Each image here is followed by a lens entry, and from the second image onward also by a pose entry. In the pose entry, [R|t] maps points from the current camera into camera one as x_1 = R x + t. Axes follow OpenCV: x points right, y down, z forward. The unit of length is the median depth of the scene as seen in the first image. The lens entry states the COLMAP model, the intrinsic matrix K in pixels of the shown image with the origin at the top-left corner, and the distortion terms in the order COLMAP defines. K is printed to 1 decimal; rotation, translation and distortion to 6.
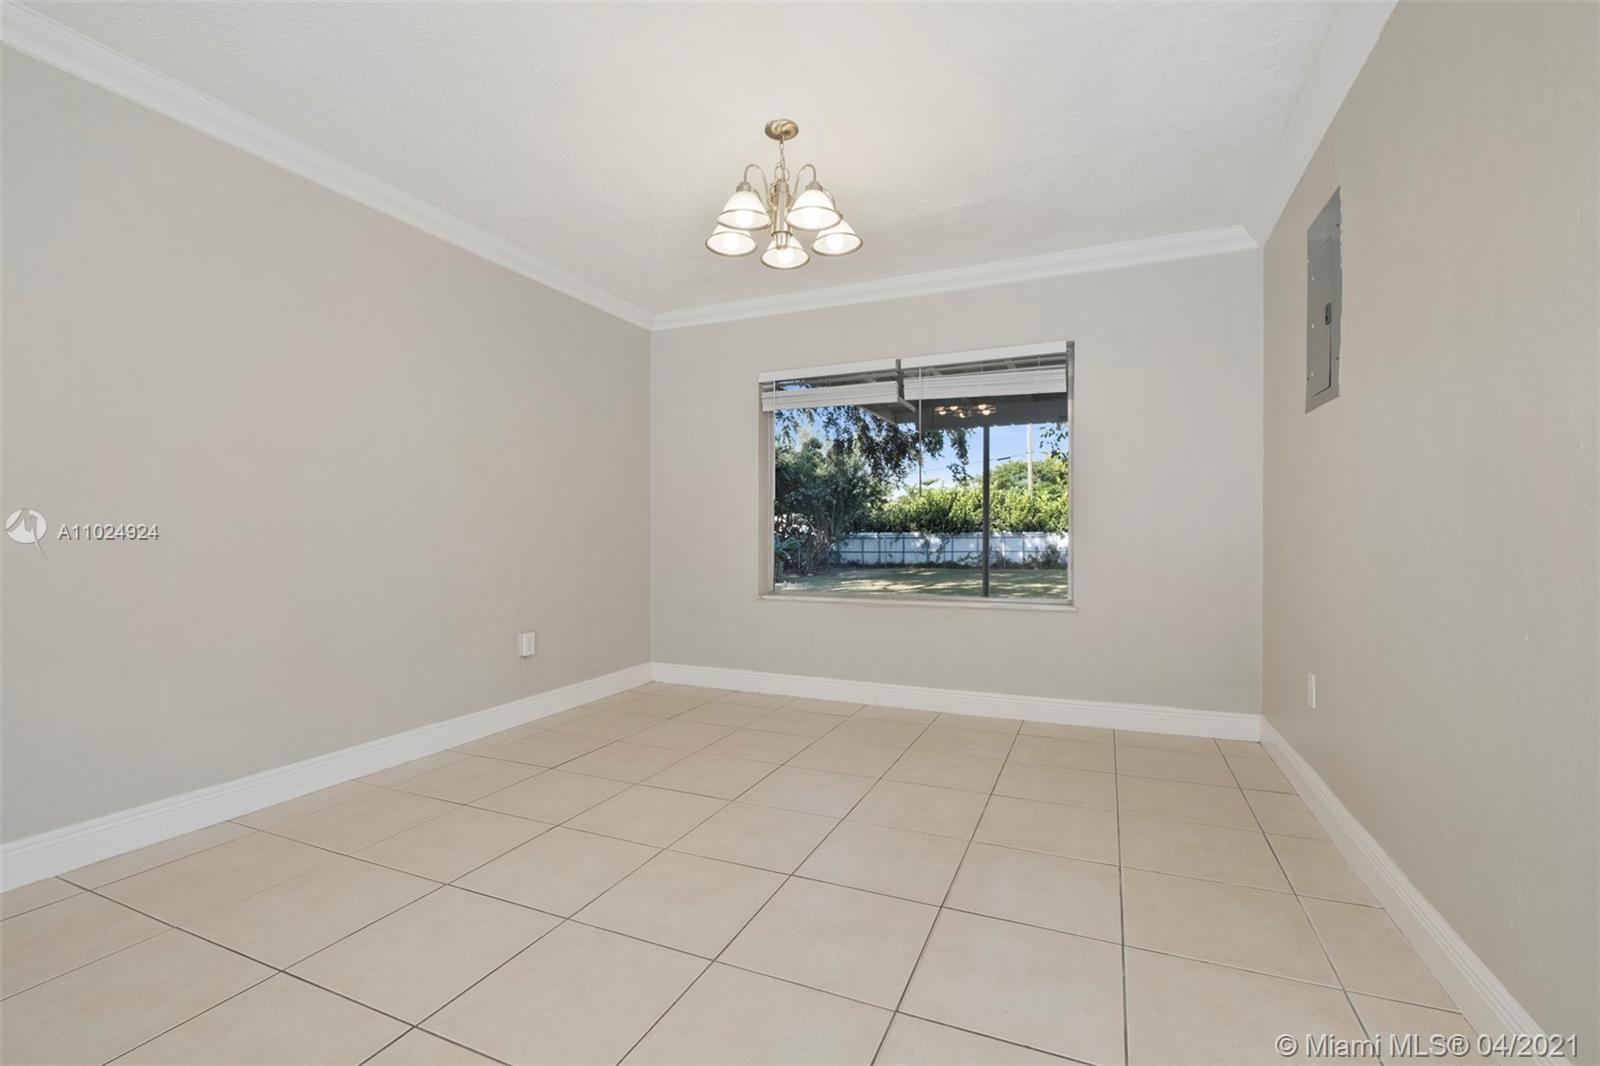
lens RADIAL K [[706.4, 0, 797.0], [0, 706.4, 531.6], [0, 0, 1]] dist [0.004950, -0.004368]
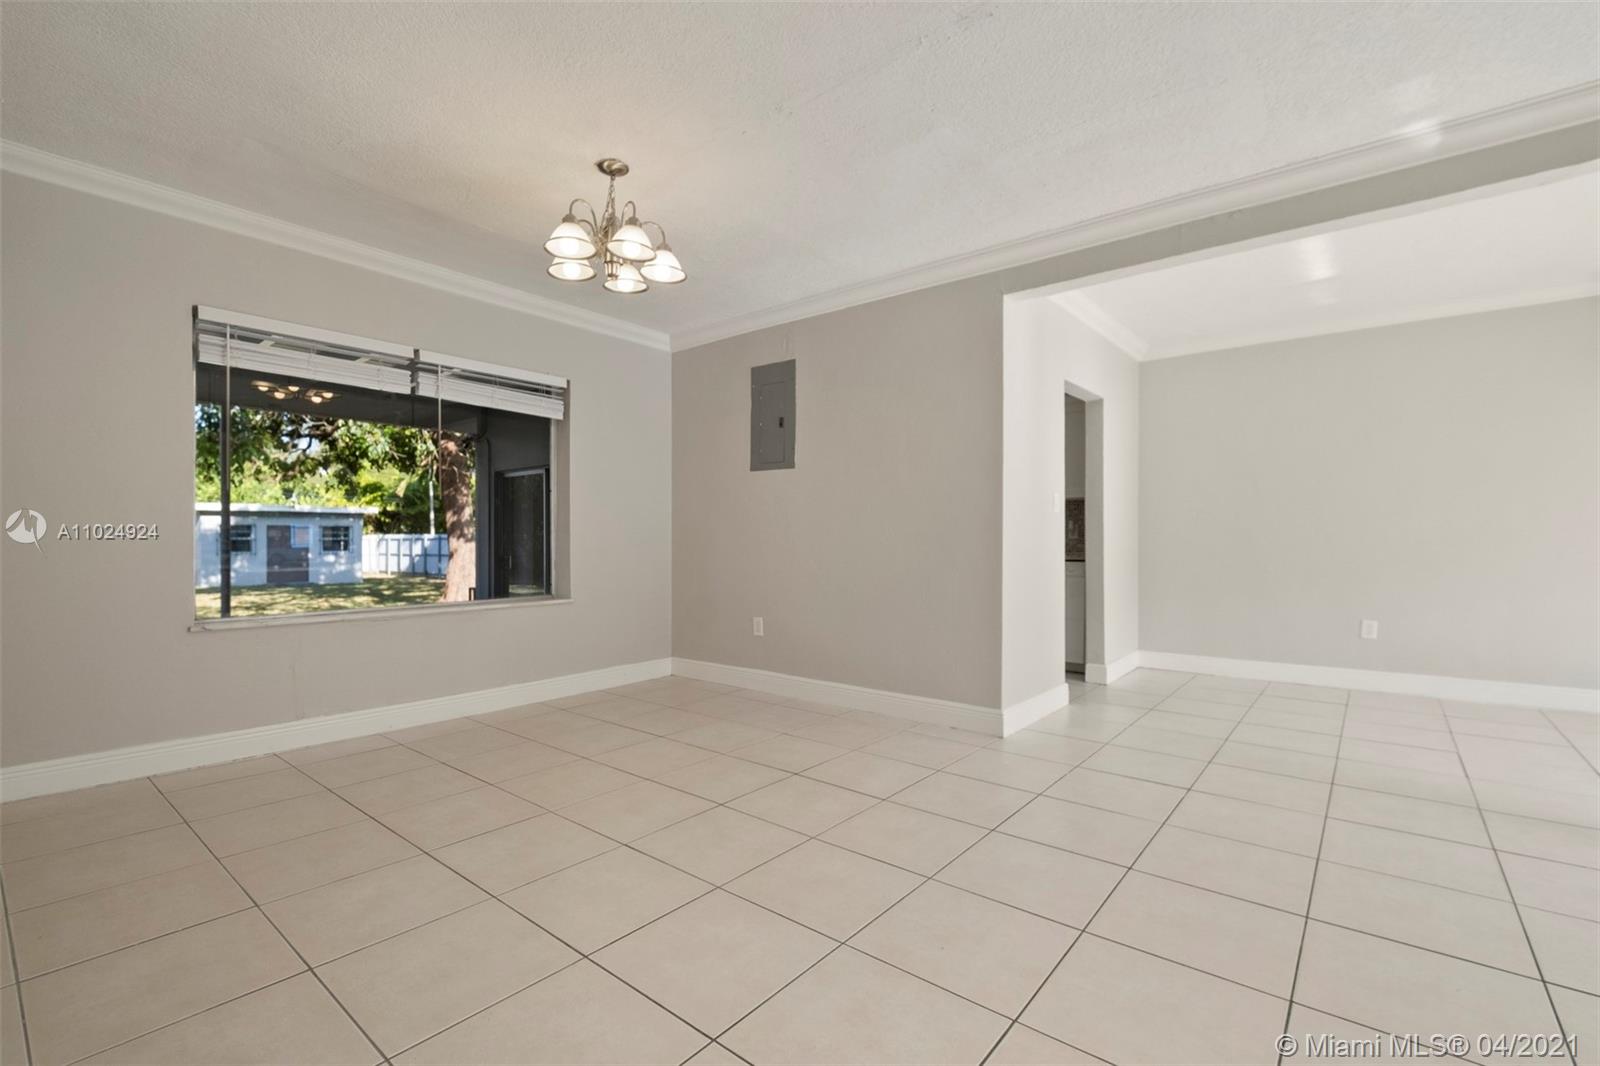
lens RADIAL K [[706.4, 0, 801.8], [0, 706.4, 541.8], [0, 0, 1]] dist [0.004950, -0.004368]
pose [[0.260893, 0.000687, 0.965367, -0.102279], [-0.006392, 0.999979, 0.001016, 0.000556], [-0.965347, -0.006435, 0.260892, 0.044836]]
